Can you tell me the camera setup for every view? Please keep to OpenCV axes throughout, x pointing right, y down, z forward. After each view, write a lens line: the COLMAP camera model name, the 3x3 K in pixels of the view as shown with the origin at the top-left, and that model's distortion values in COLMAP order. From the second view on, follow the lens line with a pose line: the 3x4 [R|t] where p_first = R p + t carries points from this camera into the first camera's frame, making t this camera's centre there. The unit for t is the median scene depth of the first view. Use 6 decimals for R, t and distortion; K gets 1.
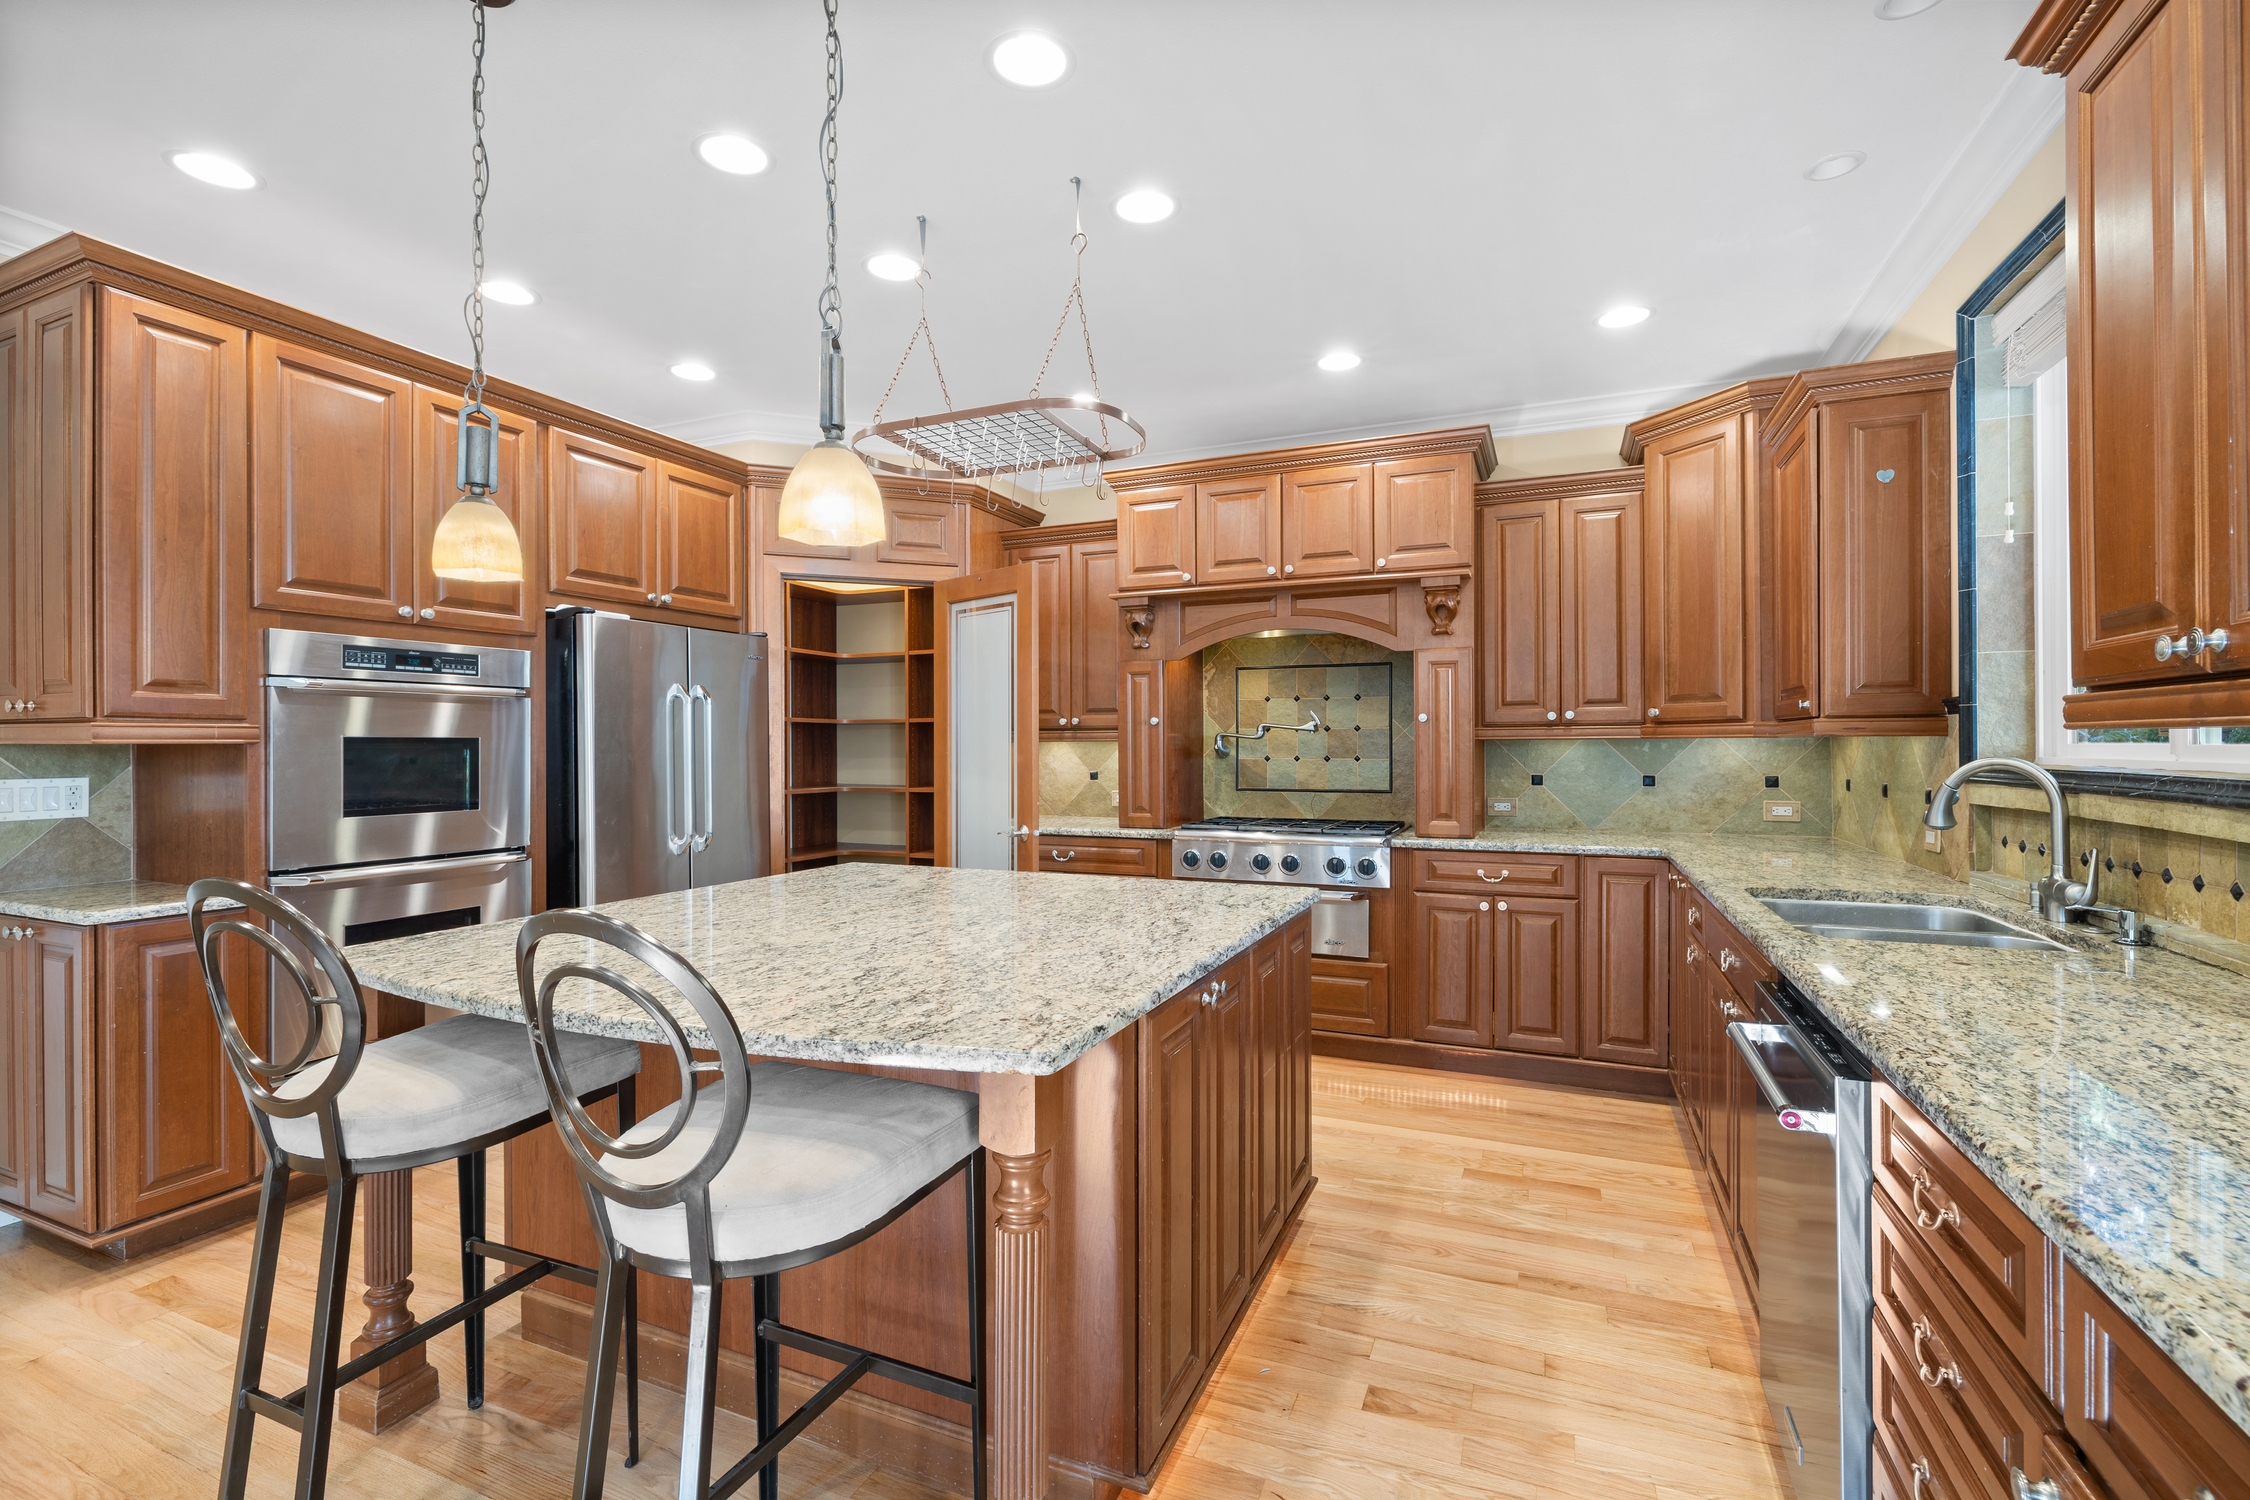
lens RADIAL K [[1002.4, 0, 1119.7], [0, 1002.4, 746.8], [0, 0, 1]] dist [-0.009144, 0.001677]
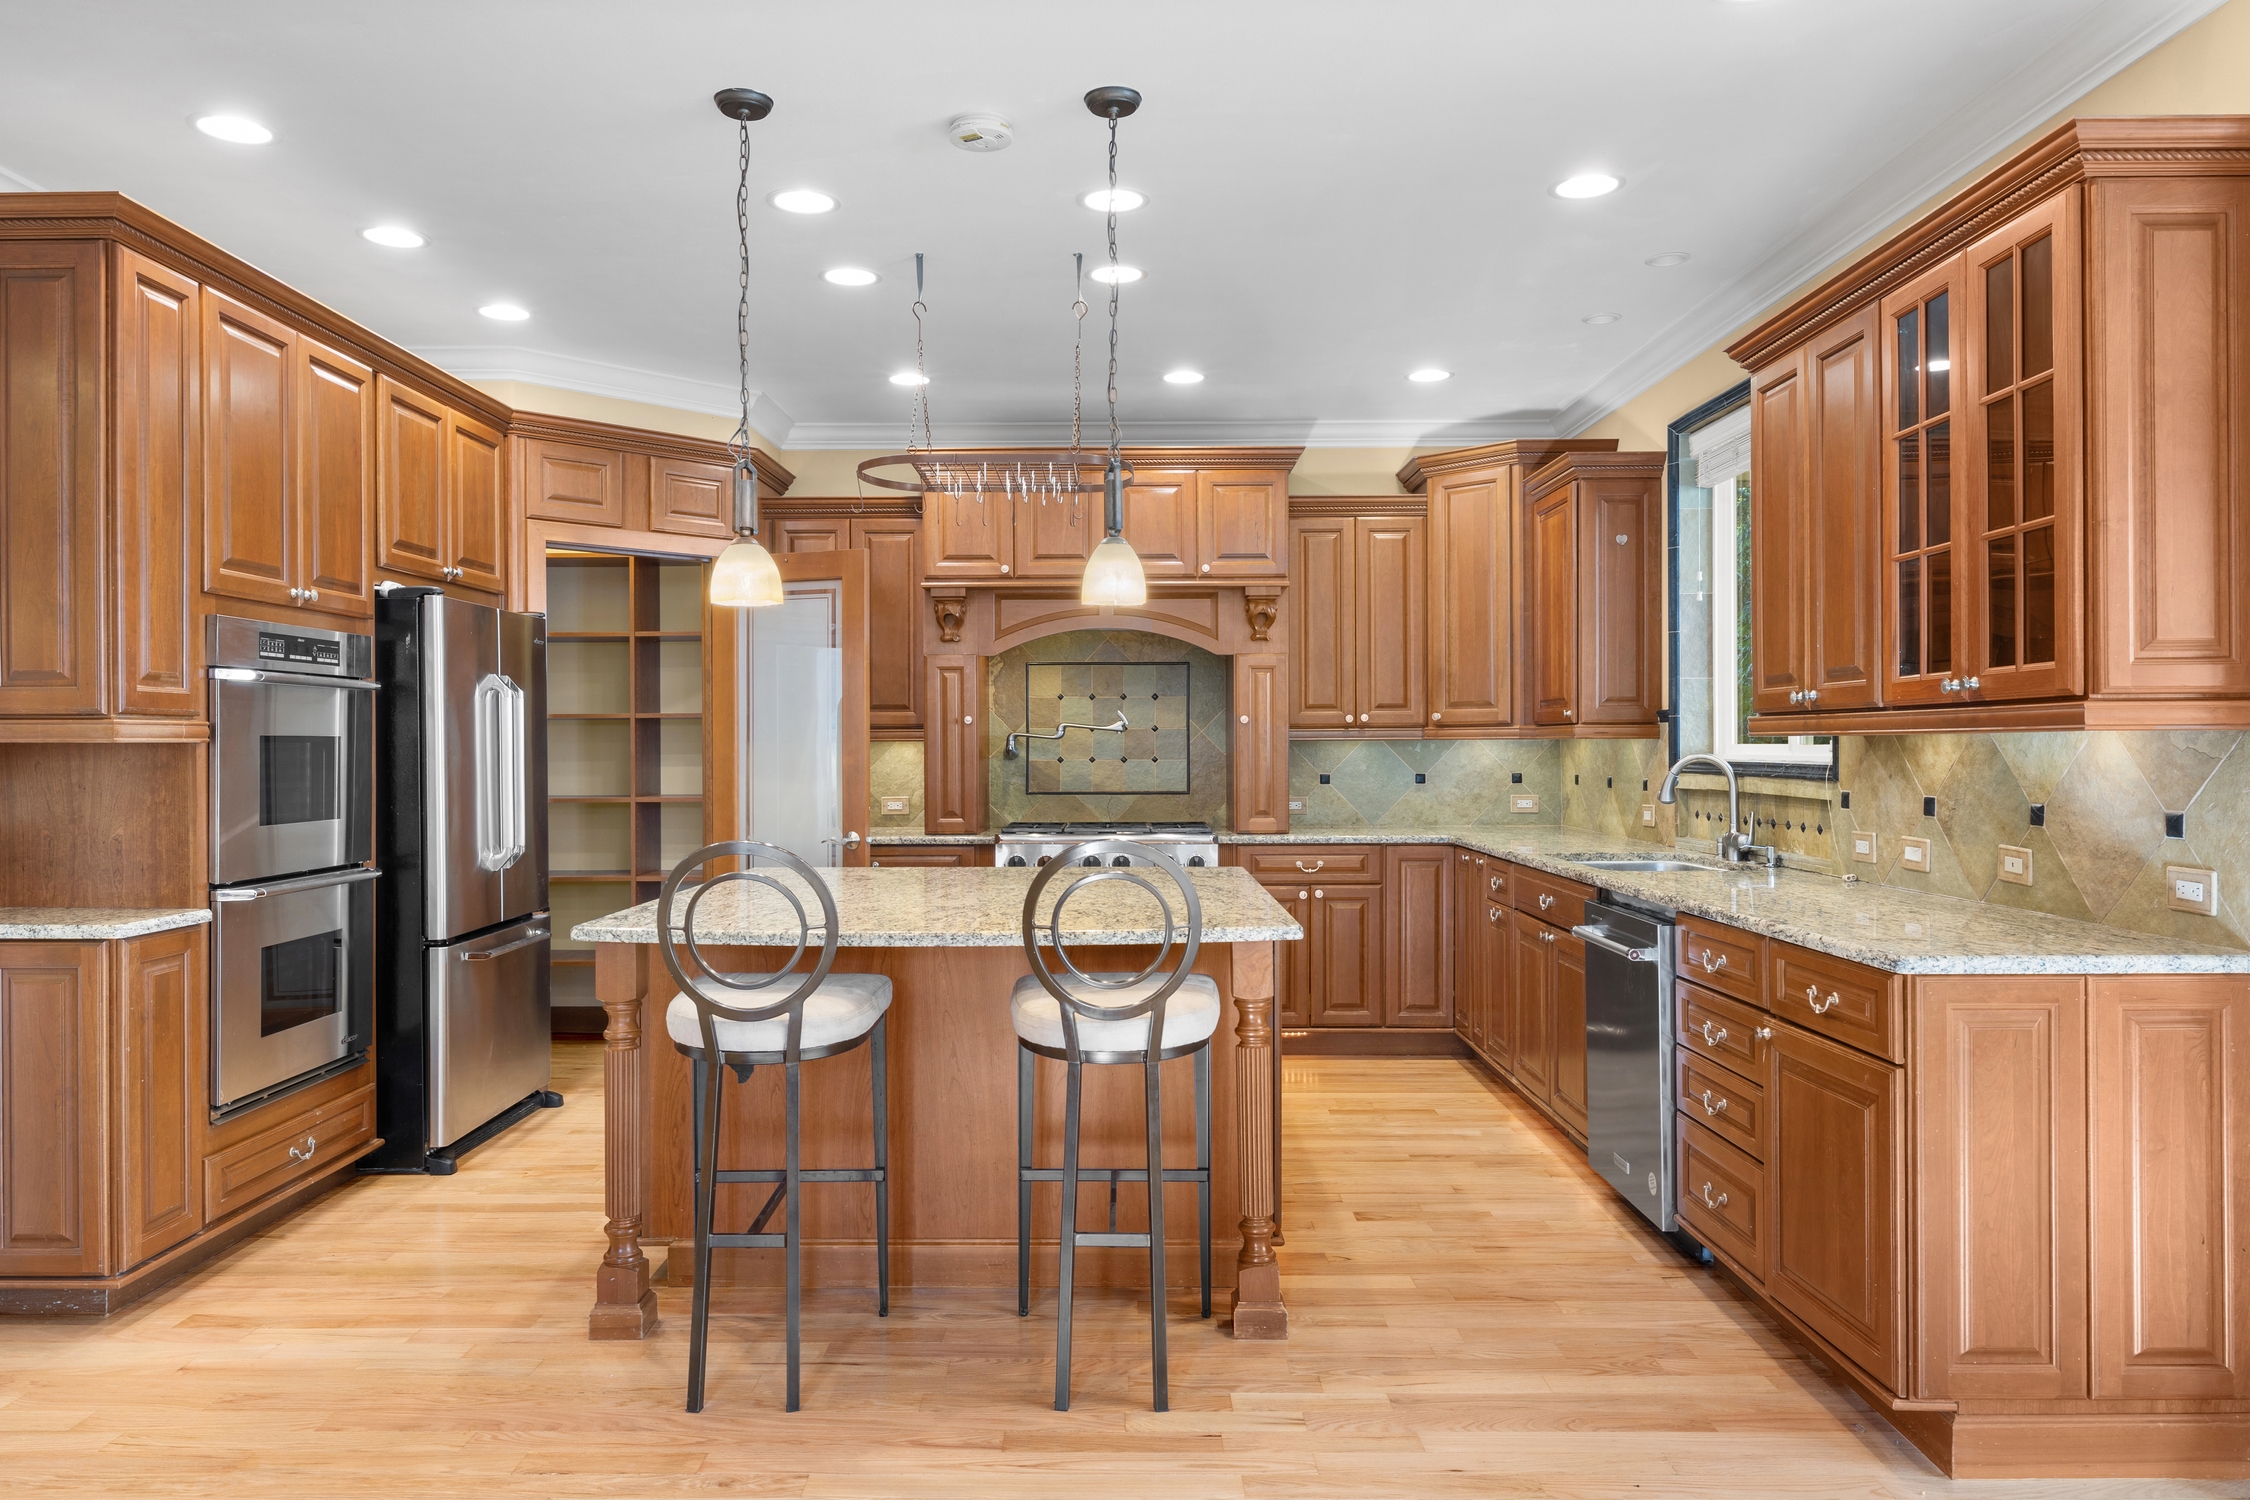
lens RADIAL K [[1510.8, 0, 1122.8], [0, 1510.8, 755.1], [0, 0, 1]] dist [0.003132, -0.004945]
pose [[0.916912, -0.001898, 0.399086, -0.456178], [0.000306, 0.999992, 0.004051, 0.001796], [-0.399090, -0.003592, 0.916905, -0.407809]]
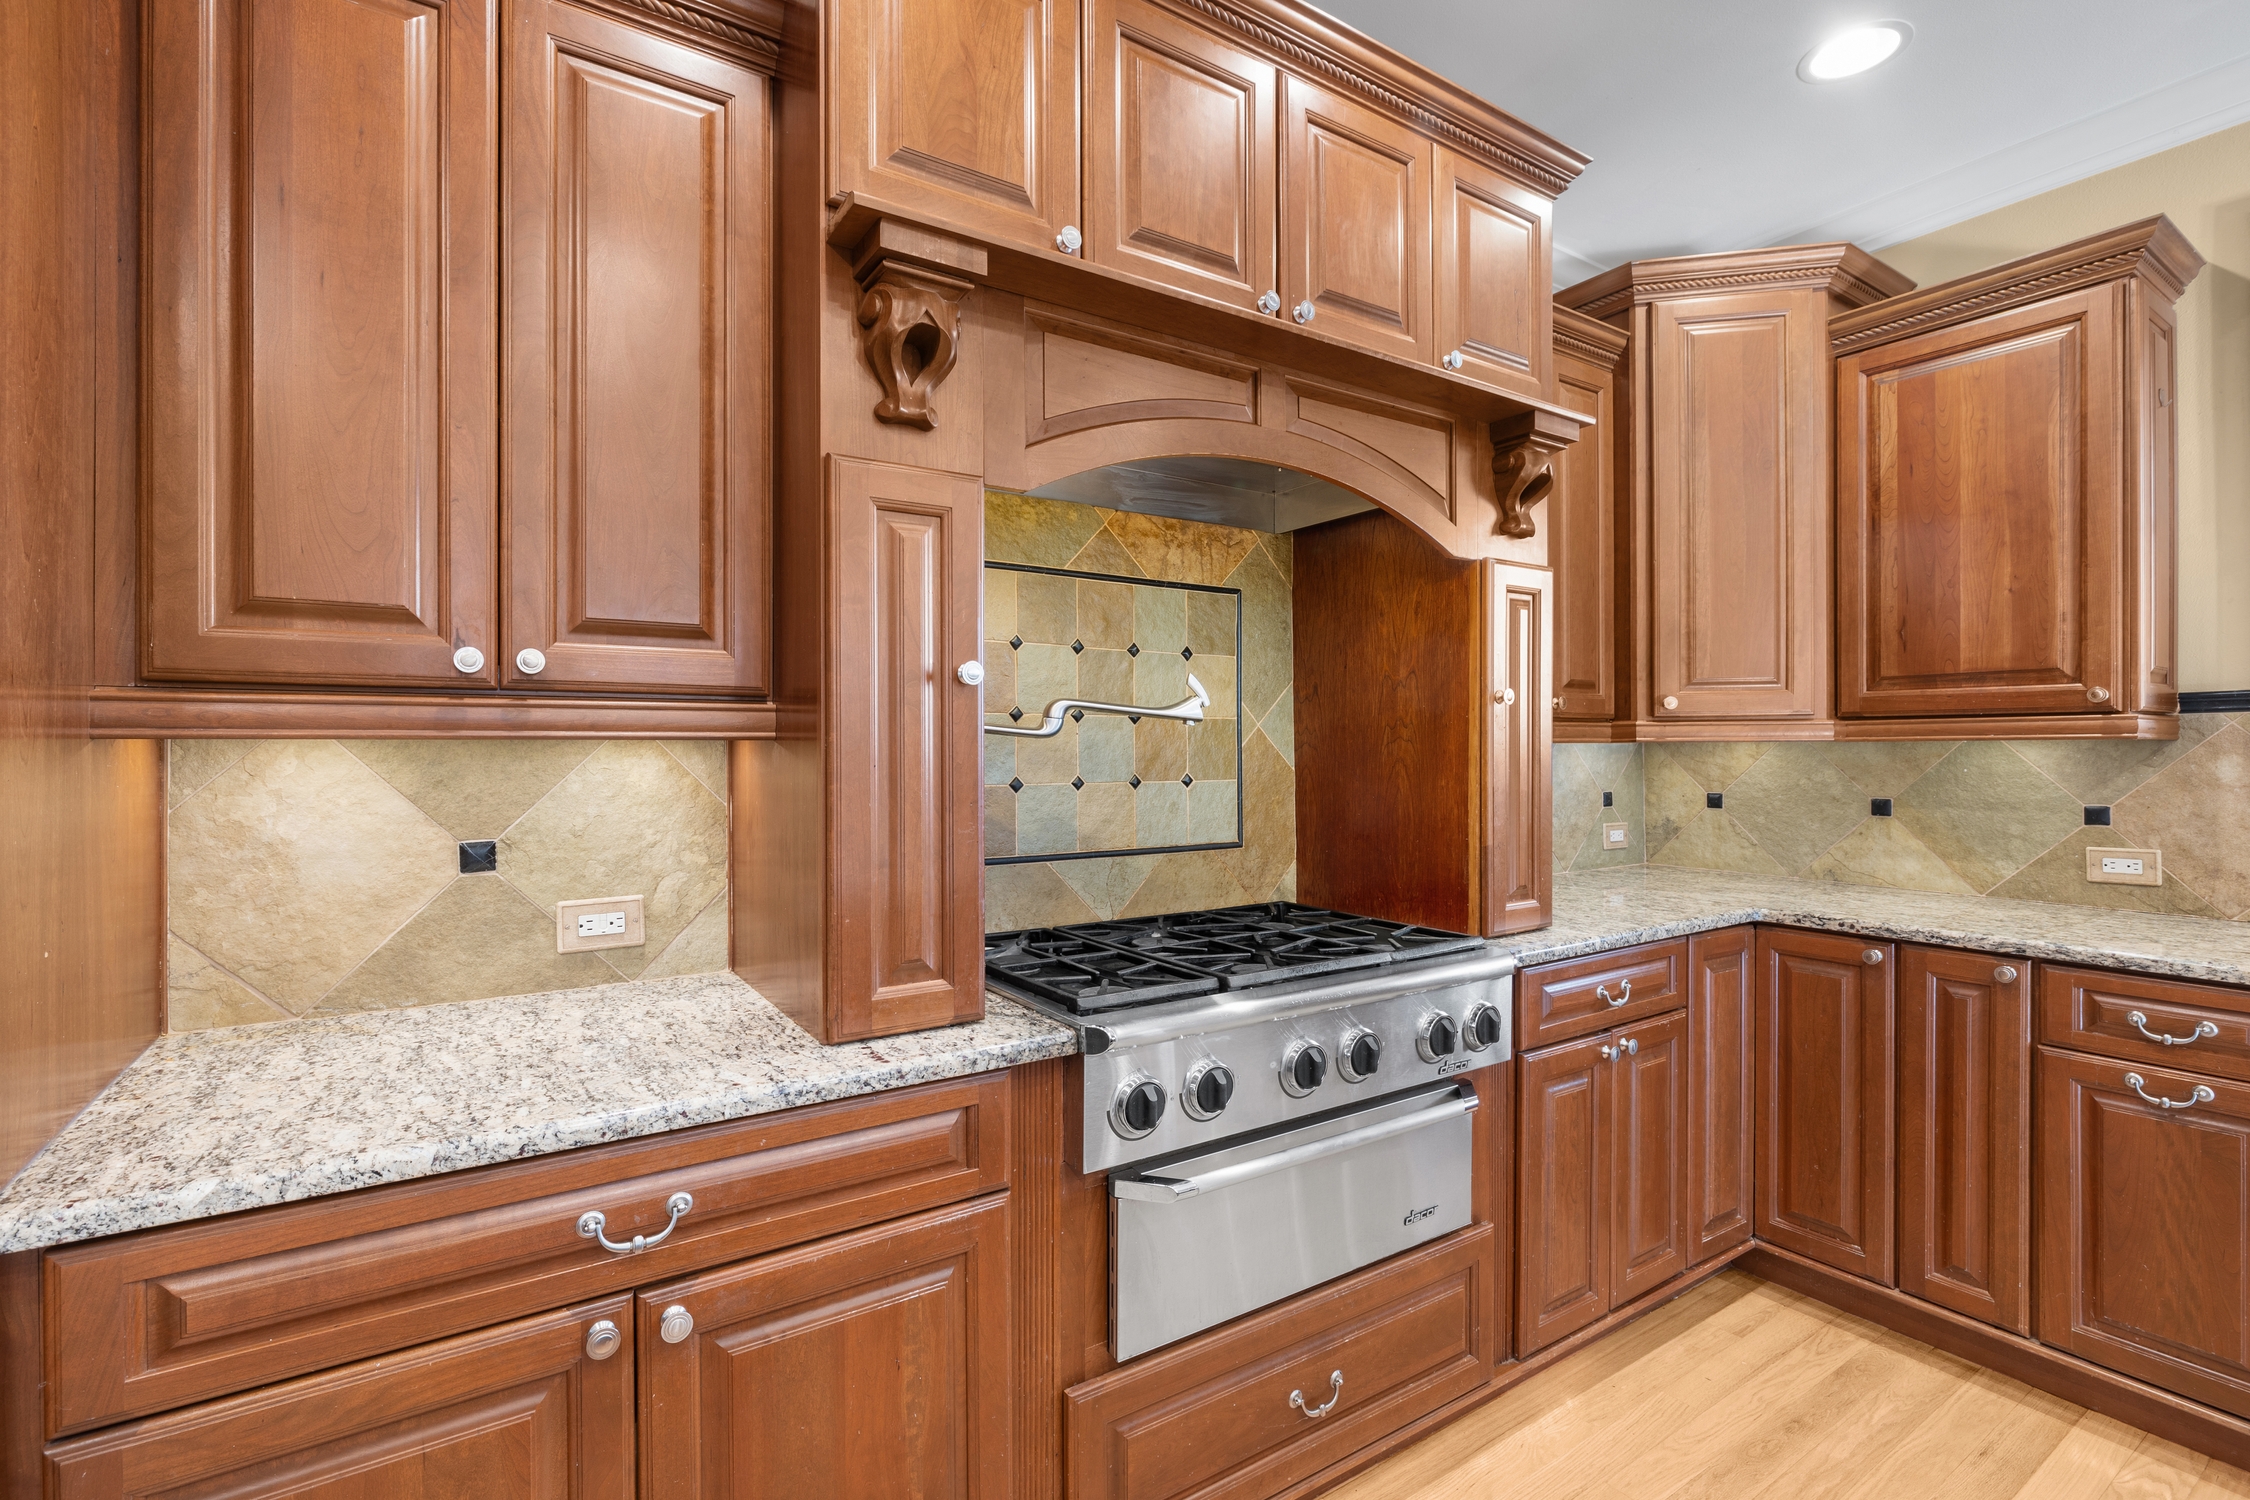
lens RADIAL K [[1002.4, 0, 1121.7], [0, 1002.4, 747.7], [0, 0, 1]] dist [-0.009144, 0.001677]
pose [[0.547202, 0.005294, 0.836984, -0.222921], [0.003364, 0.999958, -0.008524, -0.000289], [-0.836994, 0.007480, 0.547161, 0.914290]]
